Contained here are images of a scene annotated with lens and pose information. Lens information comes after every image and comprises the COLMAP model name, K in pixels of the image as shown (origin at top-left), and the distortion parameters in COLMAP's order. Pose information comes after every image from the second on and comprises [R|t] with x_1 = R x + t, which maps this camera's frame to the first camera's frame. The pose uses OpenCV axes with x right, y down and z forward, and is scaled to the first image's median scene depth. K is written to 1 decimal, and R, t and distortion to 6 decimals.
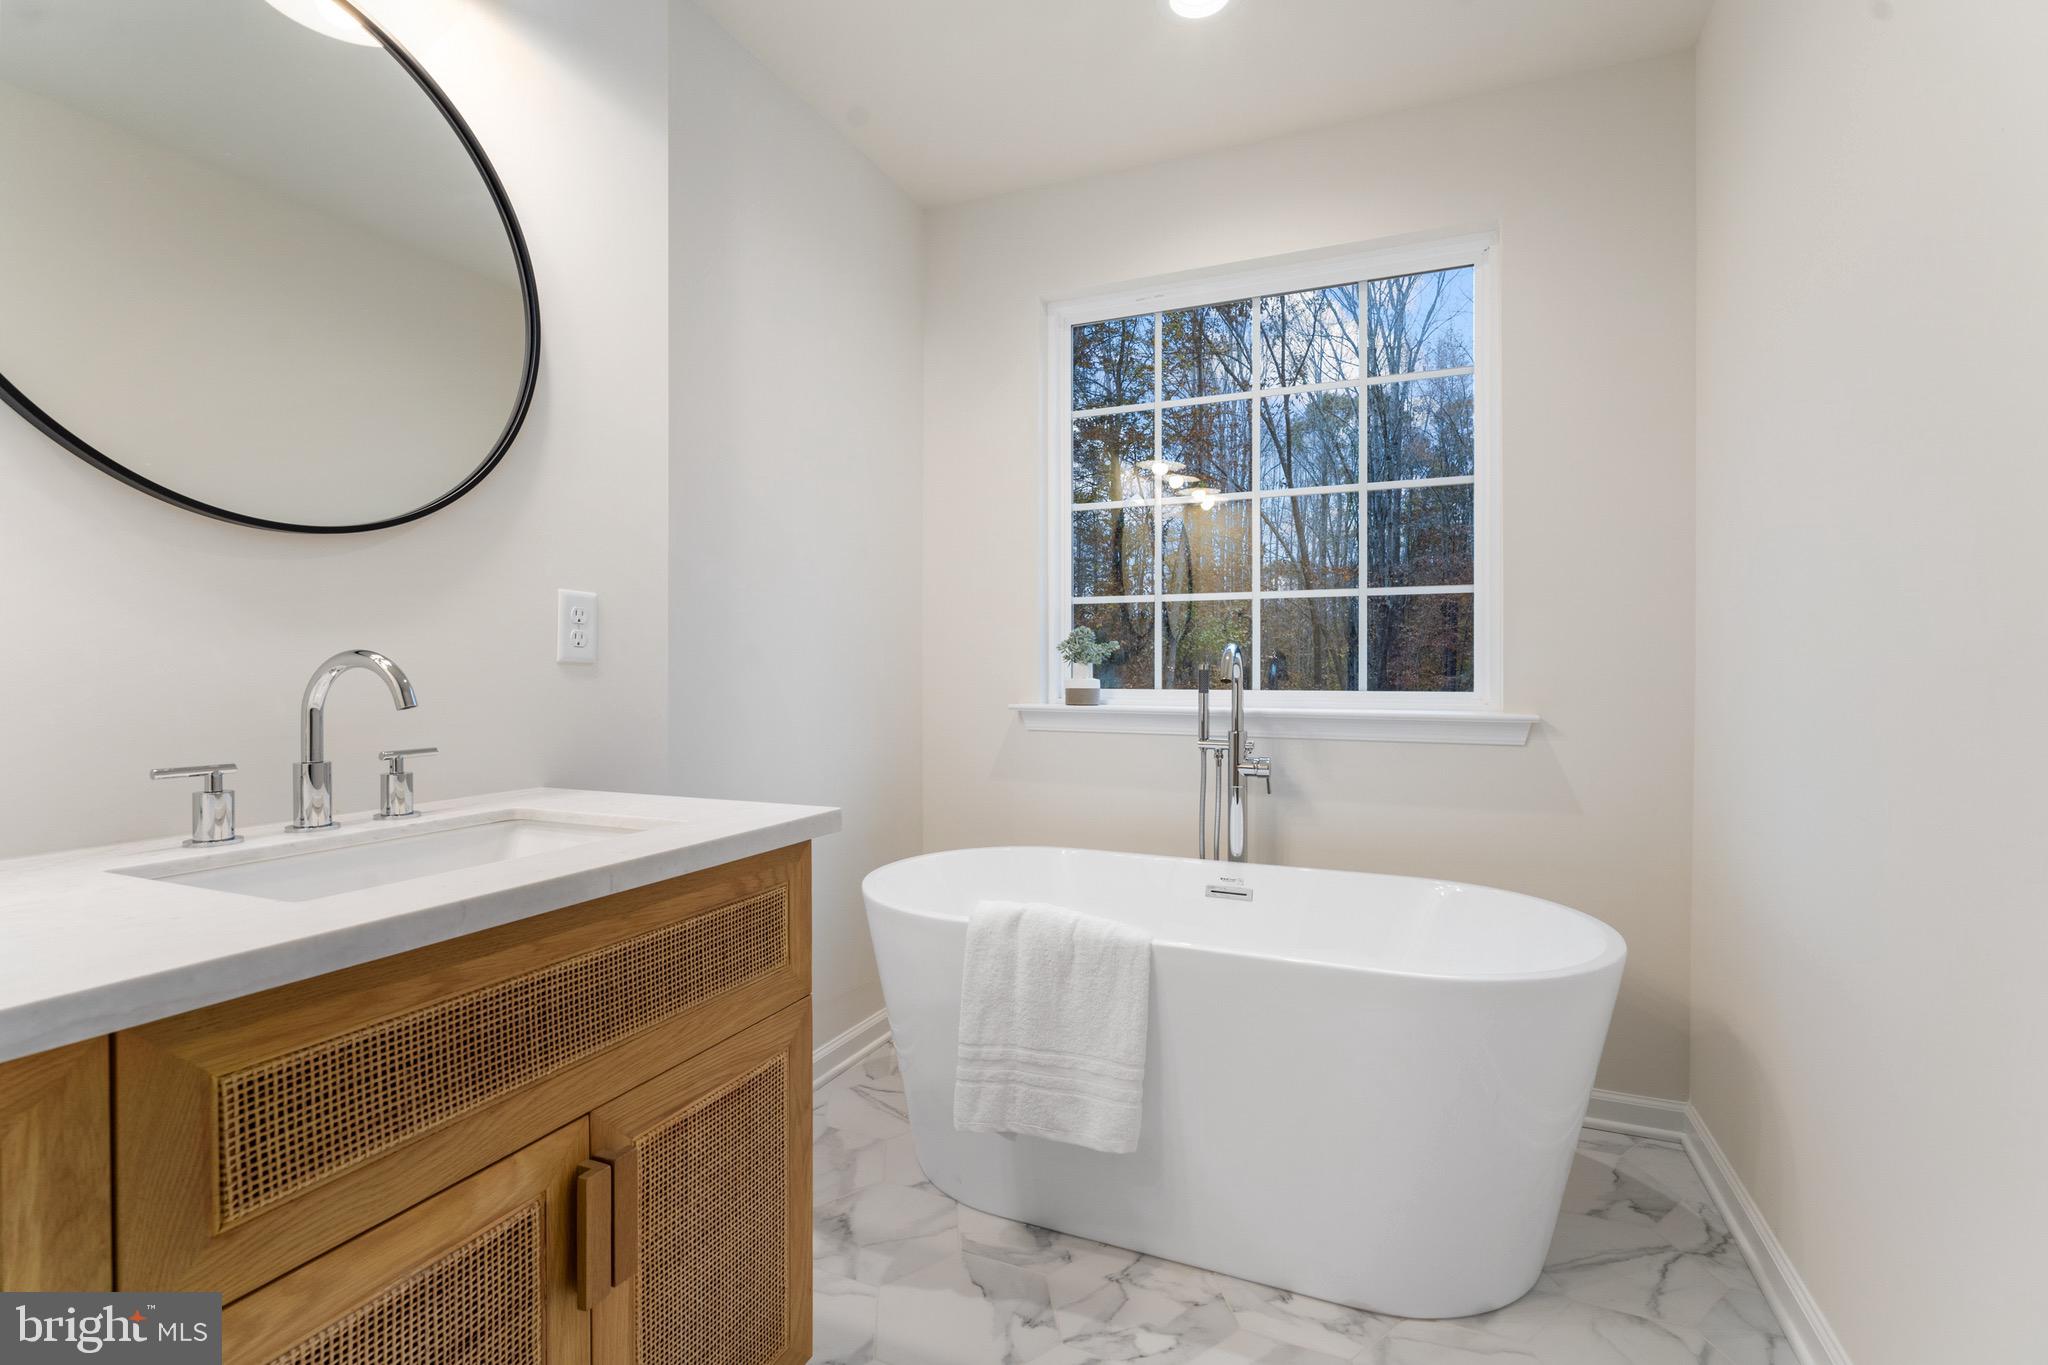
lens RADIAL K [[961.5, 0, 1022.3], [0, 961.5, 682.9], [0, 0, 1]] dist [0.003108, -0.002844]
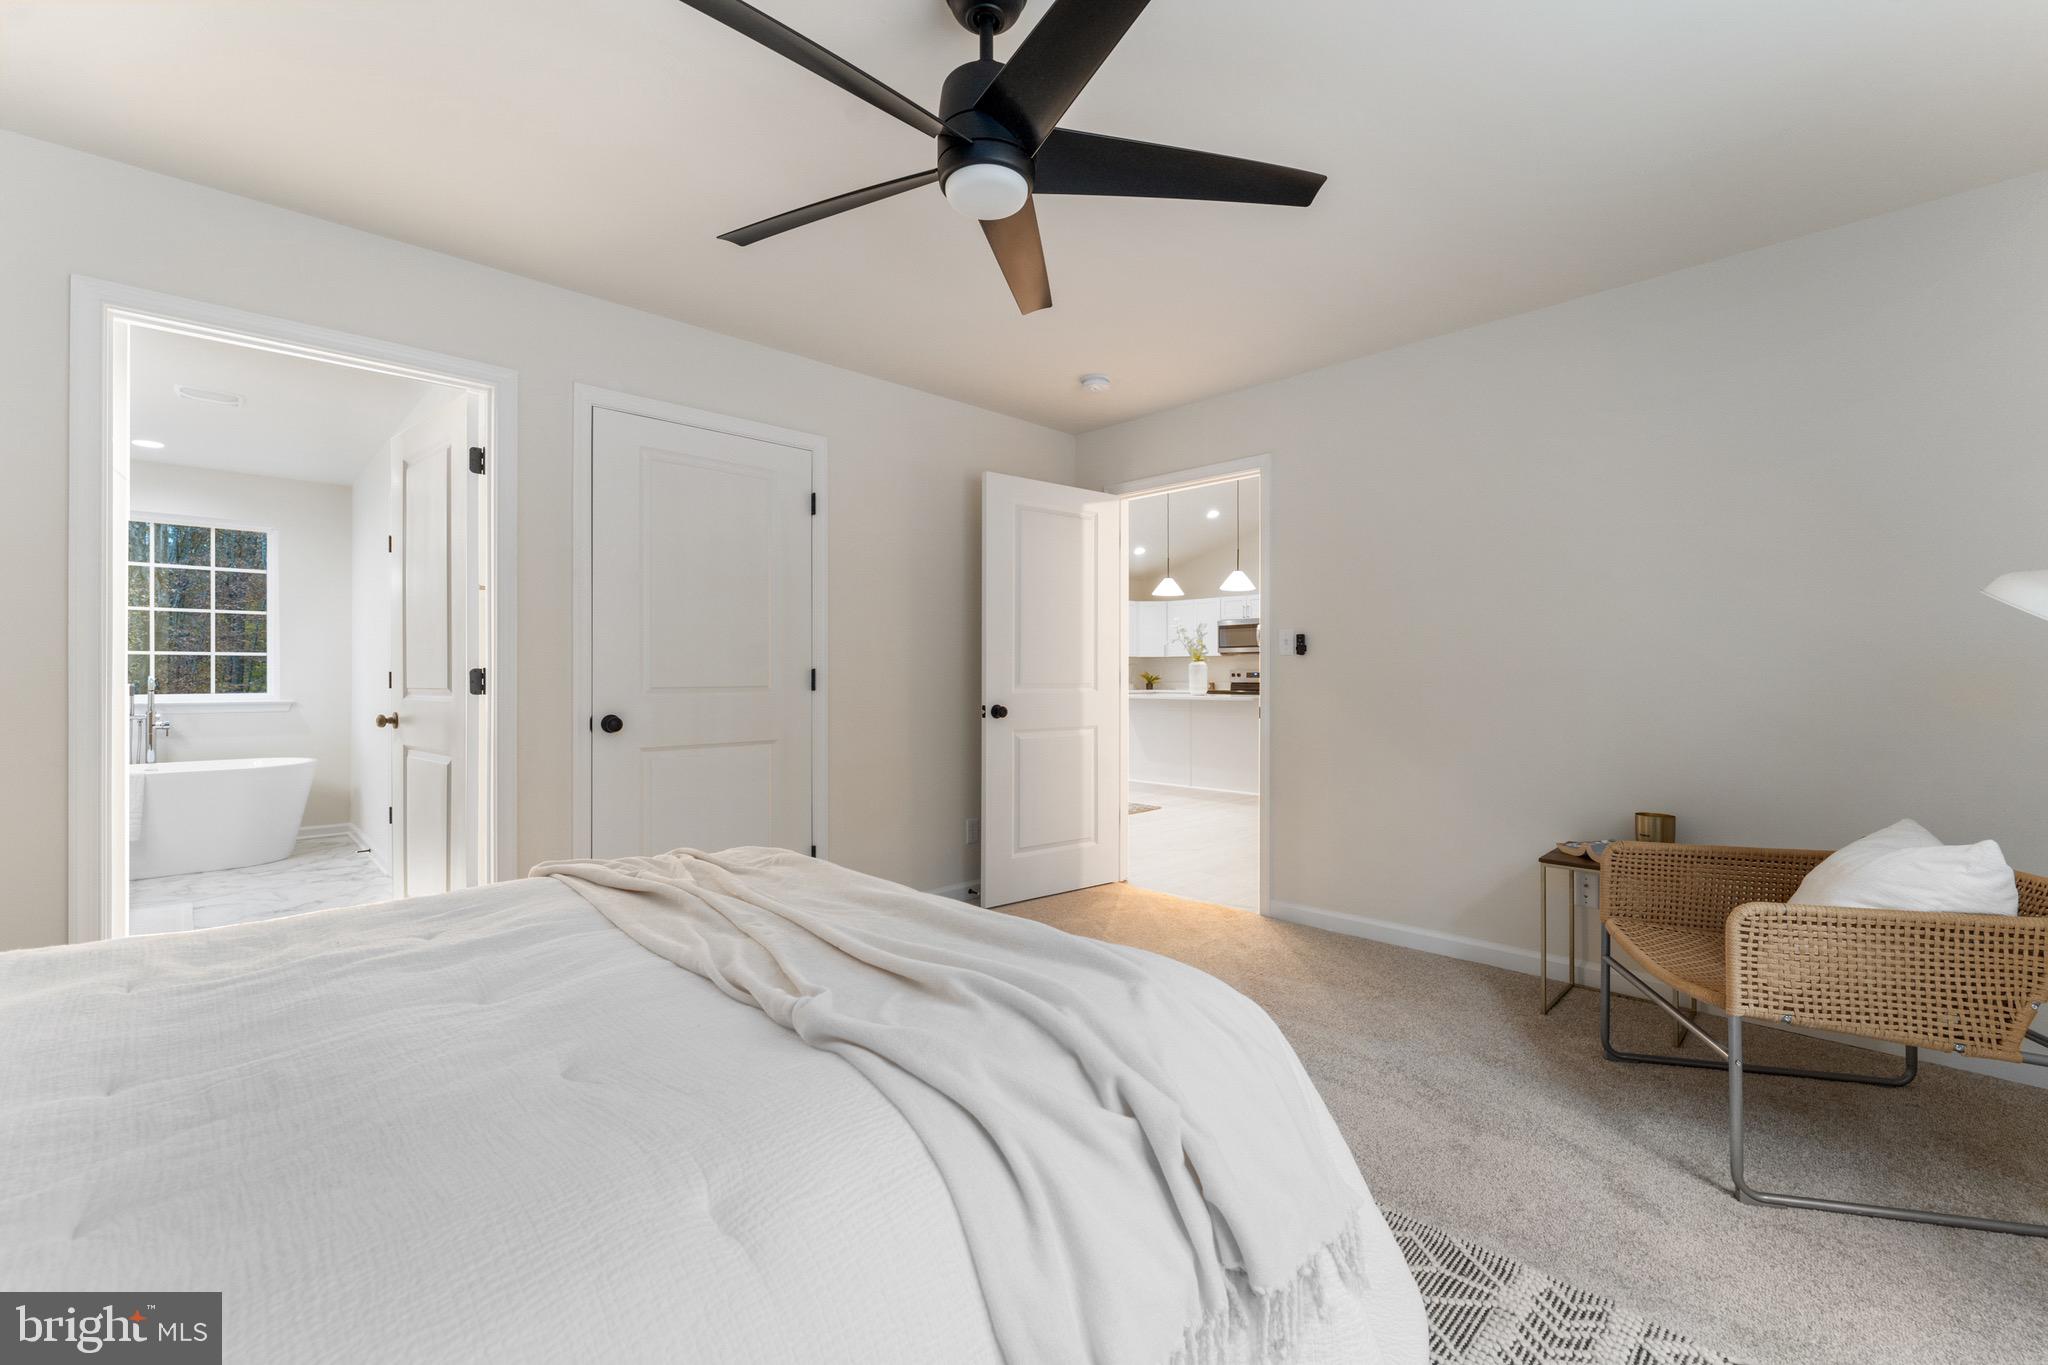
lens RADIAL K [[872.1, 0, 1050.9], [0, 872.1, 667.3], [0, 0, 1]] dist [-0.003470, 0.000031]
pose [[0.389070, 0.000663, 0.921208, -1.279677], [0.004058, 0.999989, -0.002433, -0.066579], [-0.921199, 0.004685, 0.389063, -2.740821]]
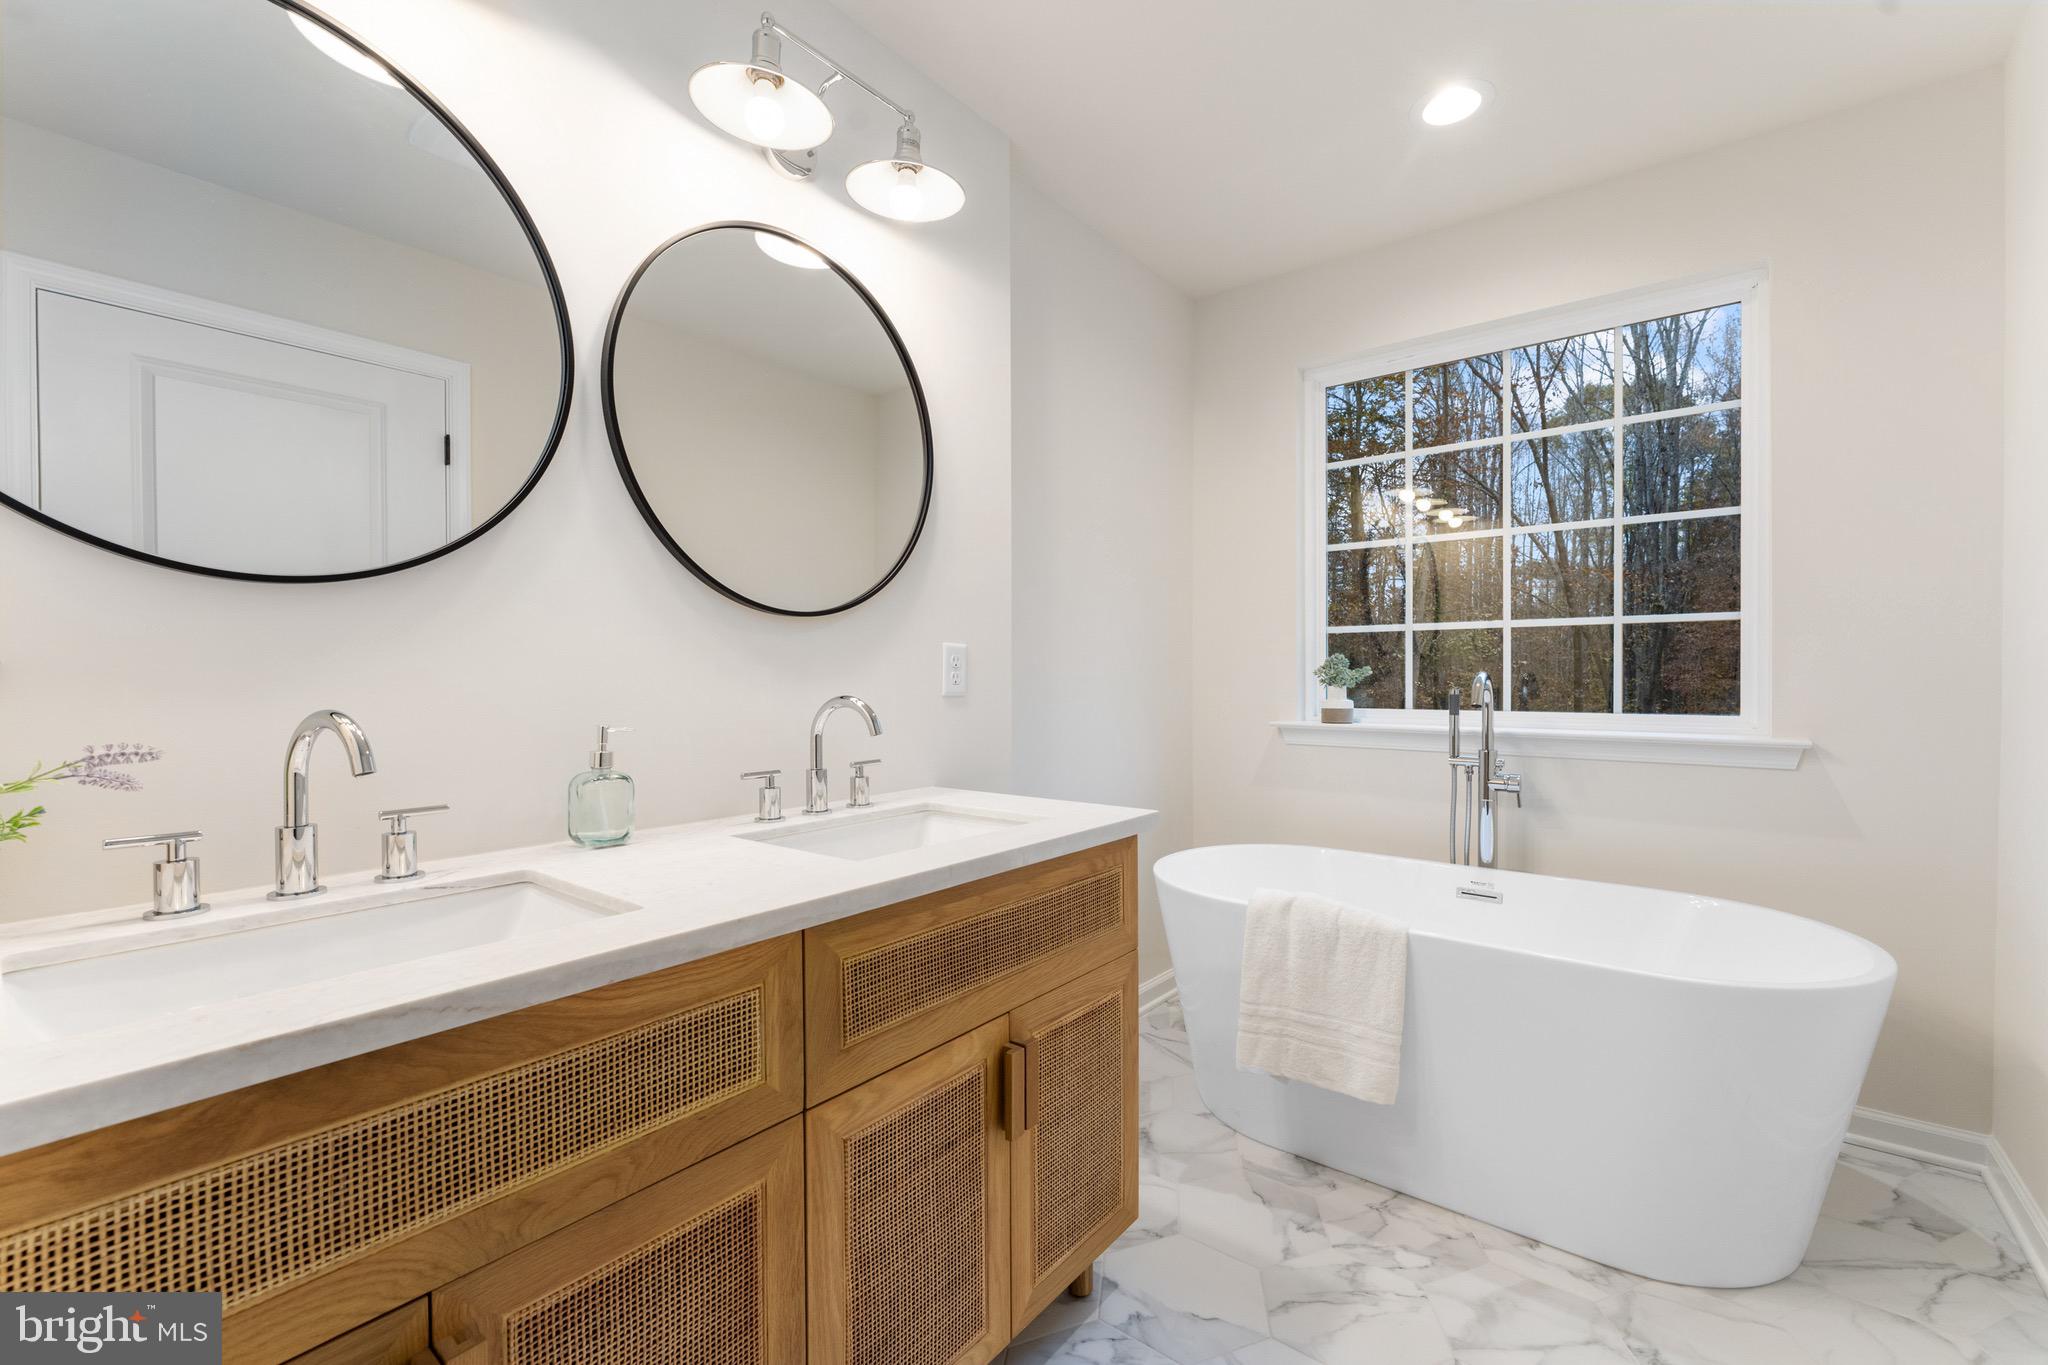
lens RADIAL K [[898.3, 0, 1009.2], [0, 898.3, 684.7], [0, 0, 1]] dist [0.000595, 0.000012]
pose [[0.964392, 0.001346, -0.264475, -0.046498], [-0.000810, 0.999997, 0.002136, -0.036221], [0.264477, -0.001845, 0.964390, -0.195542]]
